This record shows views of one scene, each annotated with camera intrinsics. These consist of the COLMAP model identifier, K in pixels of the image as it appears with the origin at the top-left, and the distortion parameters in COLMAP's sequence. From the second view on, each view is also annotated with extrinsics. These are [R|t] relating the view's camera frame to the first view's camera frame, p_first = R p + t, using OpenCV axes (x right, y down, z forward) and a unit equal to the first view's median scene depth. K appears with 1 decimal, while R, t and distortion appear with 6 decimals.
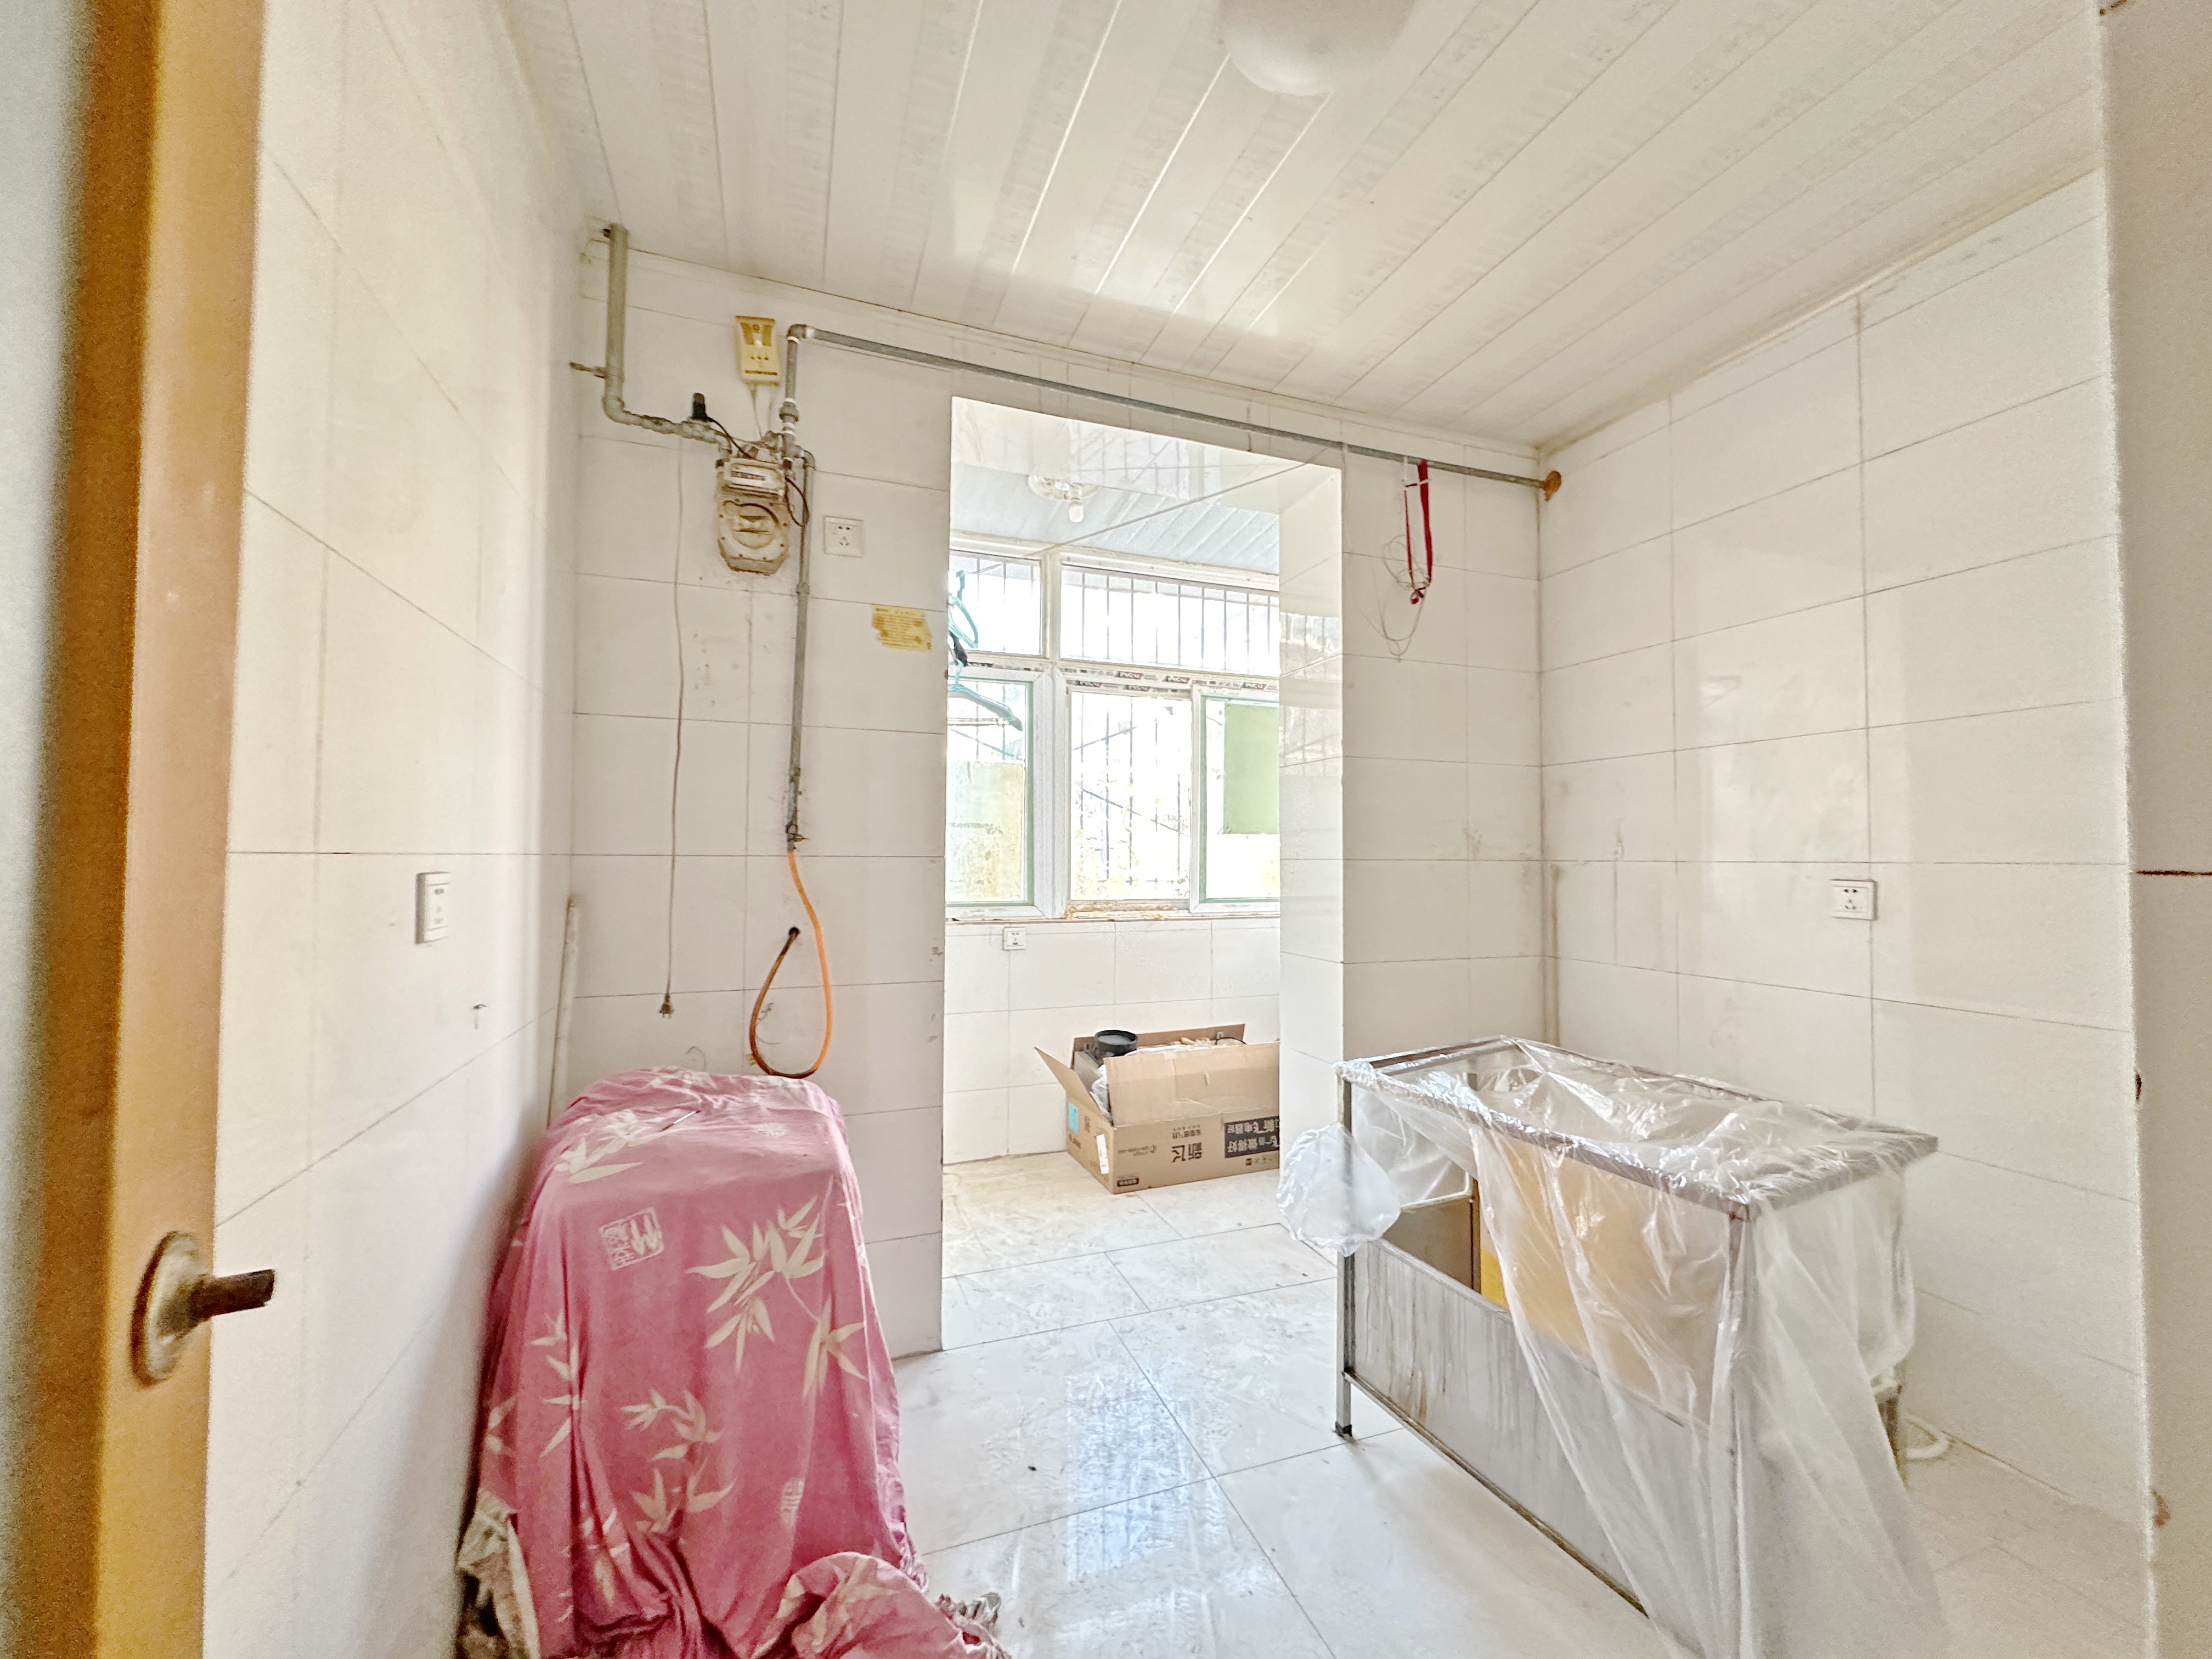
lens RADIAL K [[884.1, 0, 1111.4], [0, 884.1, 830.1], [0, 0, 1]] dist [0.002060, 0.000100]
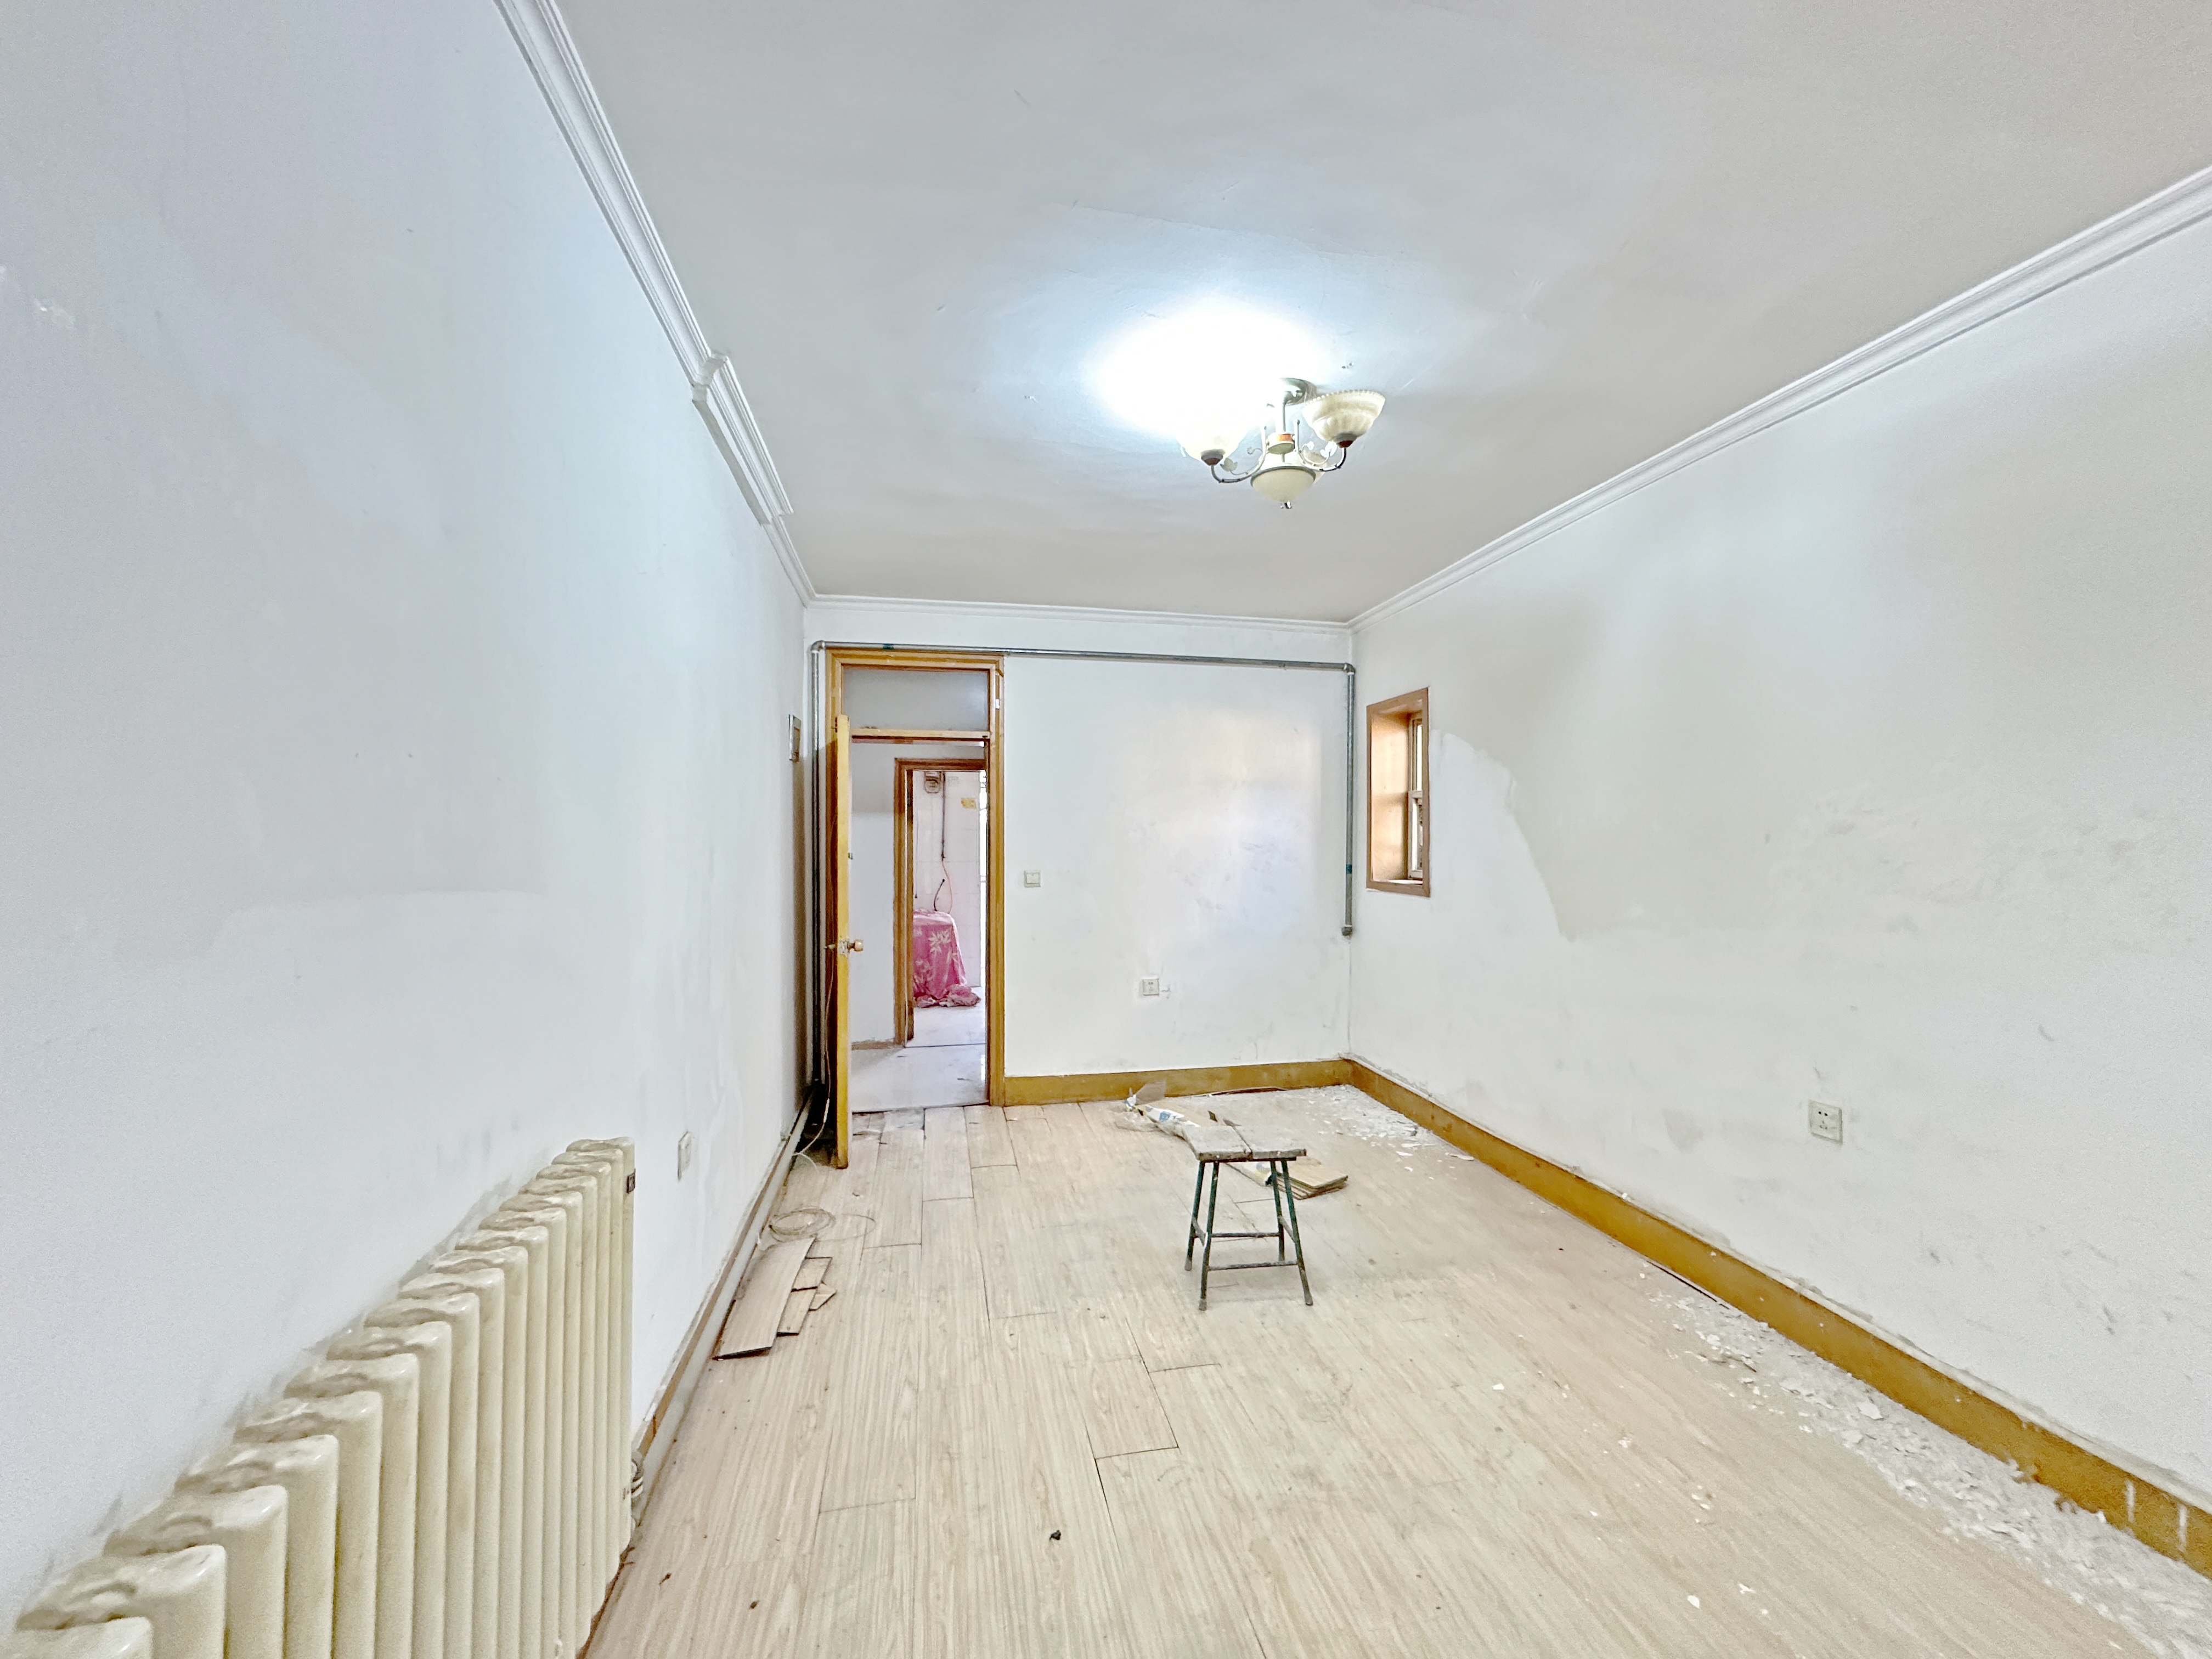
lens RADIAL K [[884.1, 0, 1105.7], [0, 884.1, 827.5], [0, 0, 1]] dist [0.002060, 0.000100]
pose [[0.988575, -0.005773, -0.150619, 1.366798], [0.008218, 0.999844, 0.015617, -0.253265], [0.150505, -0.016676, 0.988469, -3.994971]]
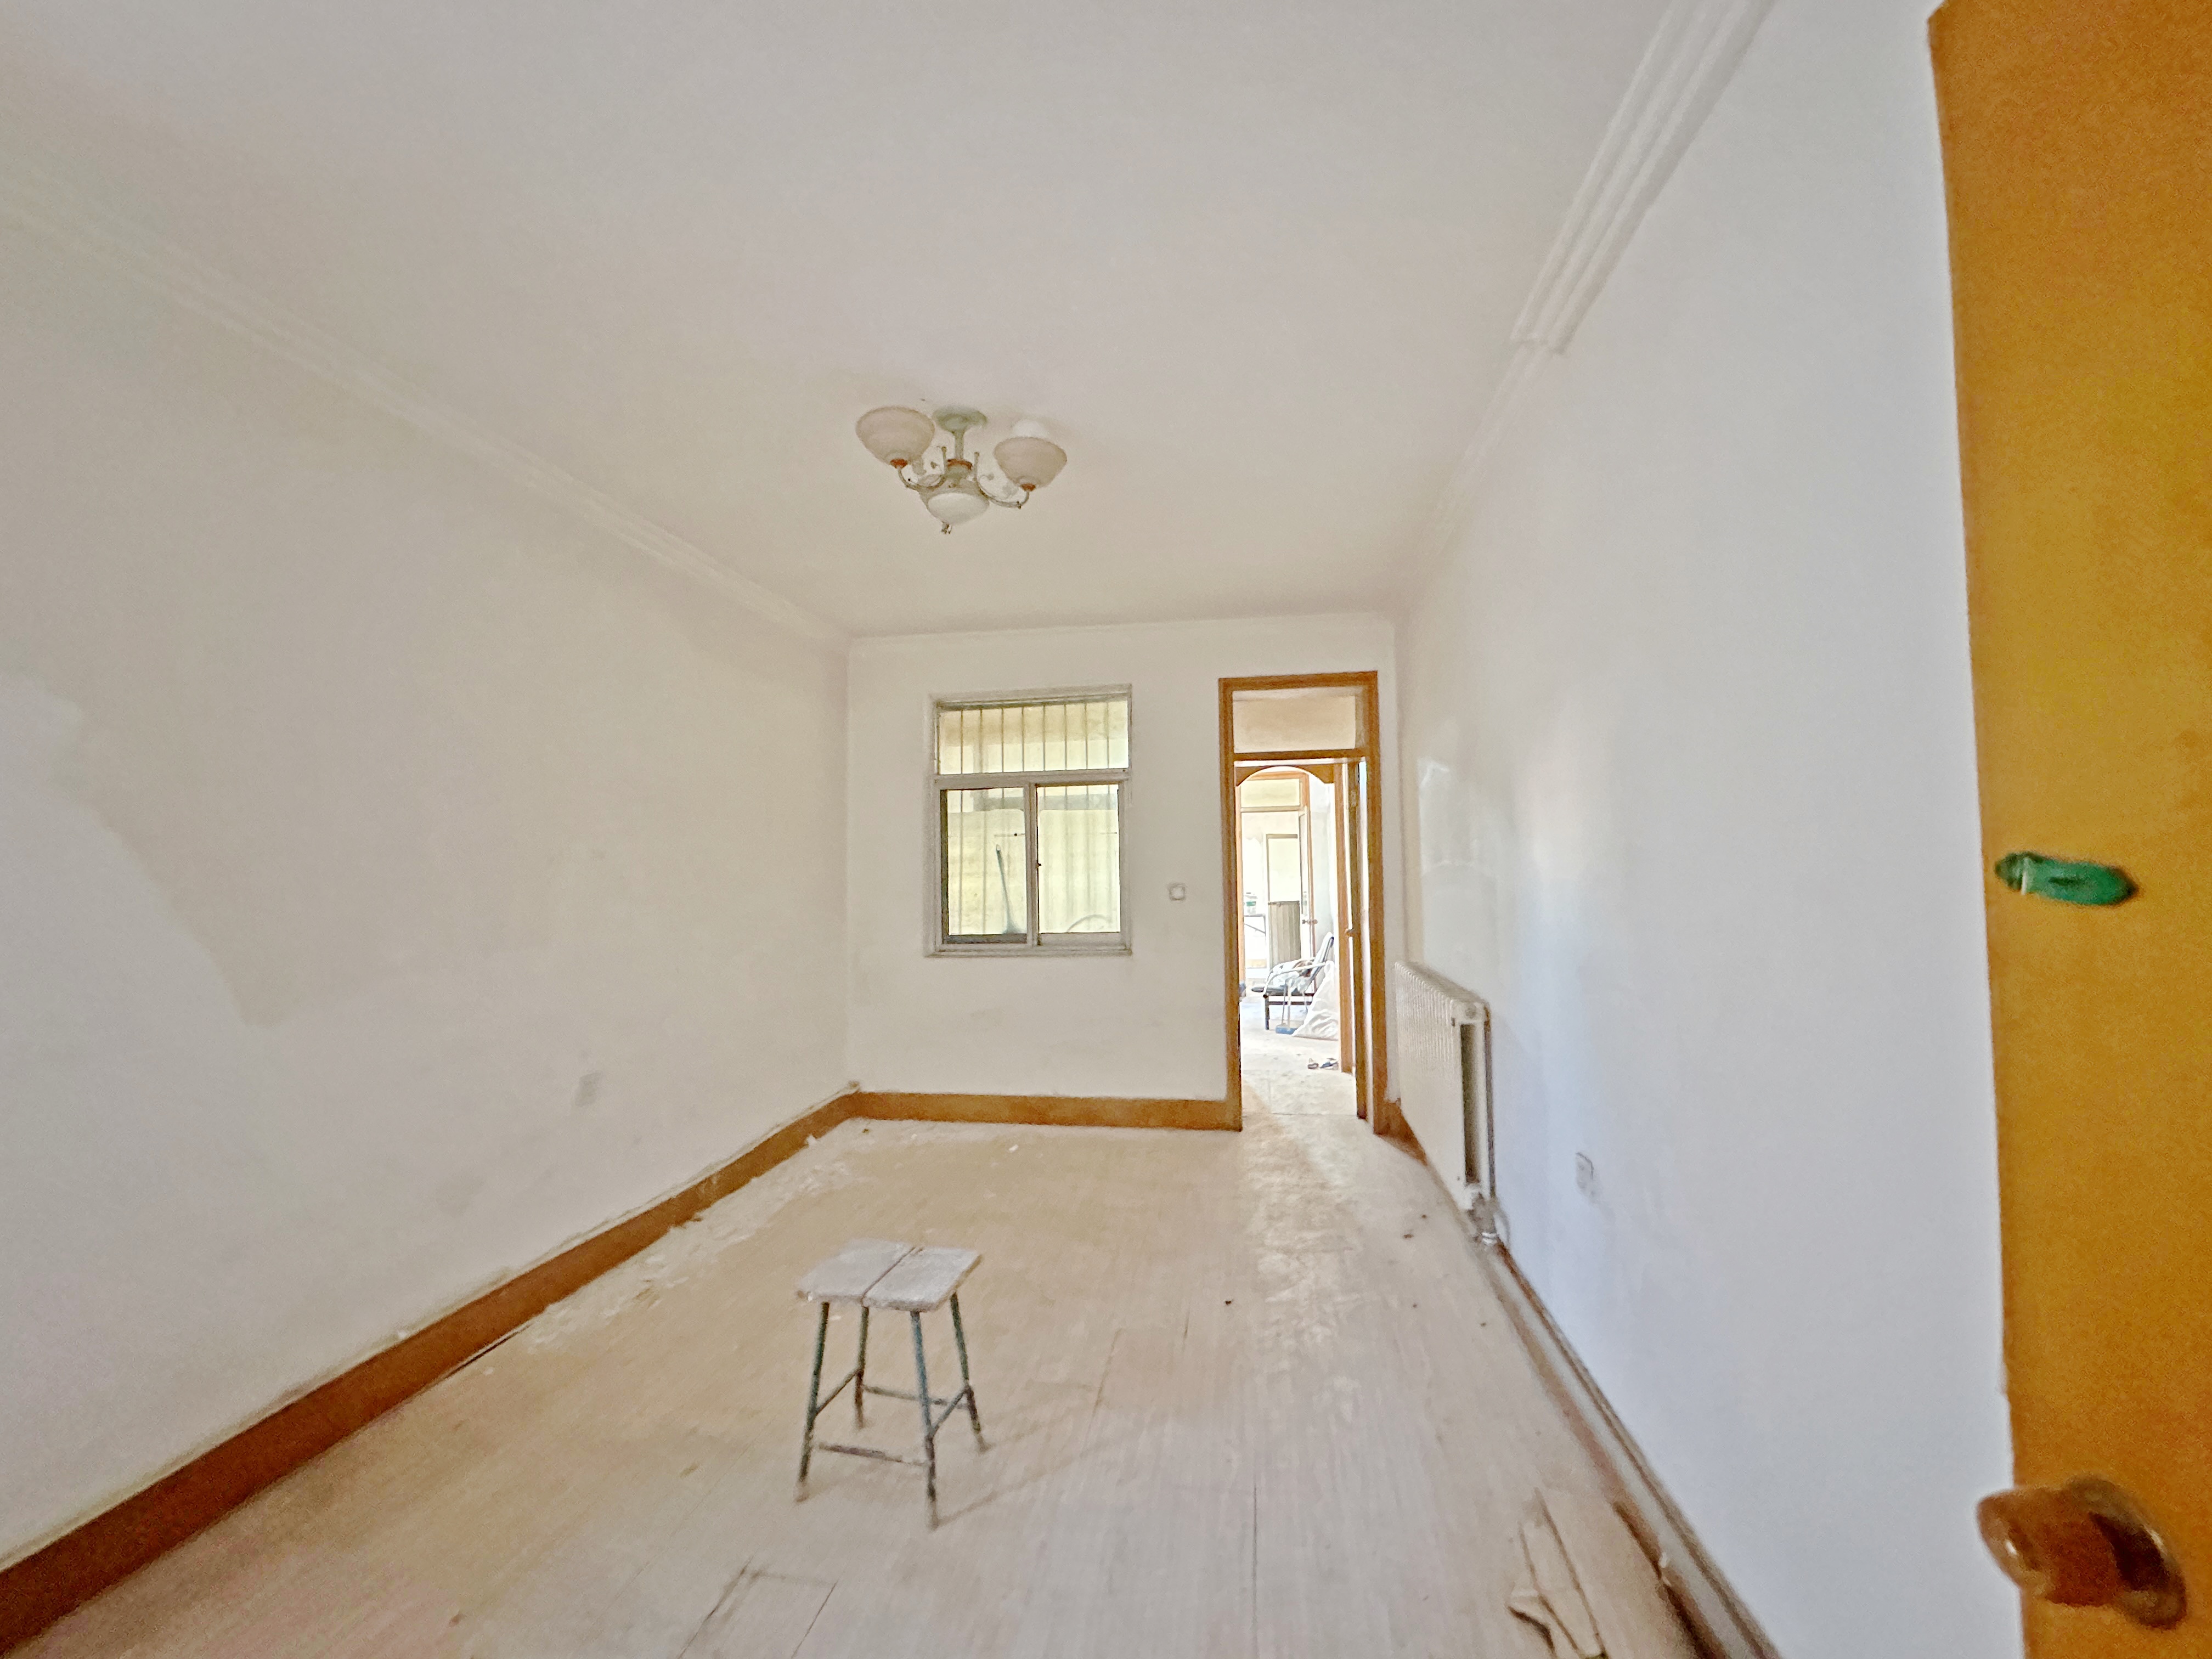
lens RADIAL K [[884.1, 0, 1104.2], [0, 884.1, 826.2], [0, 0, 1]] dist [0.002060, 0.000100]
pose [[-0.867529, 0.033589, 0.496252, -0.532534], [-0.002826, 0.997368, -0.072448, -0.026215], [-0.497379, -0.064254, -0.865150, 1.748716]]
